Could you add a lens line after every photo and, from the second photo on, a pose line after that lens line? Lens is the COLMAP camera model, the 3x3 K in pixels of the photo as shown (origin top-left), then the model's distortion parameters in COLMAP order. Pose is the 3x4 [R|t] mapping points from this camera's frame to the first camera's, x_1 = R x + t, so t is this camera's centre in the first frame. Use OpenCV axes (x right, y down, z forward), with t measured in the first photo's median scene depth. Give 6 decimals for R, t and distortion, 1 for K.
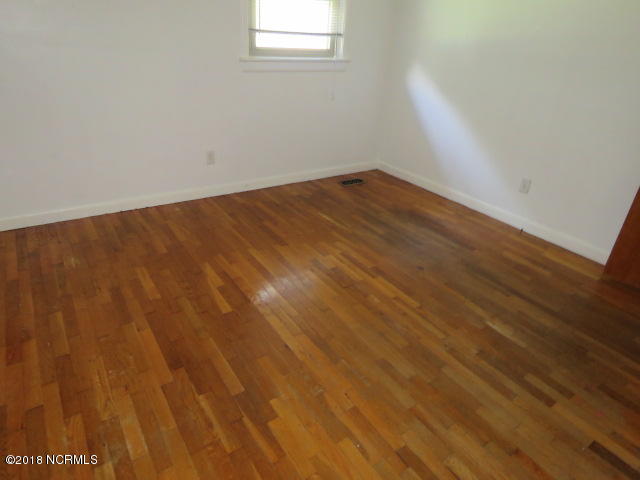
lens RADIAL K [[406.2, 0, 320.0], [0, 406.2, 239.7], [0, 0, 1]] dist [-0.002784, -0.001617]
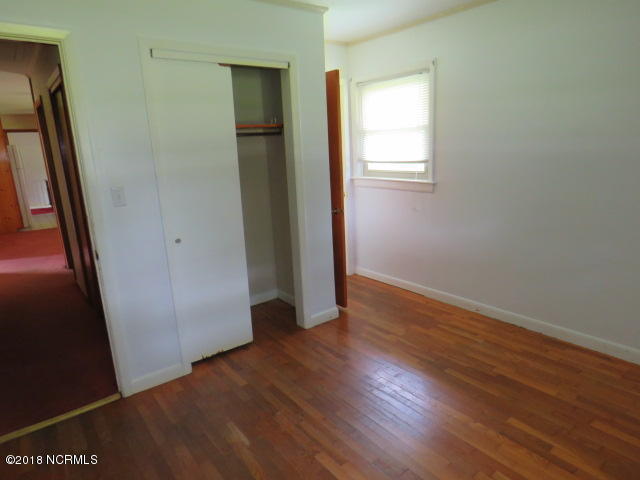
lens RADIAL K [[406.2, 0, 320.7], [0, 406.2, 240.2], [0, 0, 1]] dist [-0.002784, -0.001617]
pose [[-0.998358, 0.001694, -0.057251, 0.317125], [-0.035850, 0.761064, 0.647686, -0.842939], [0.044669, 0.648675, -0.759754, 1.524337]]
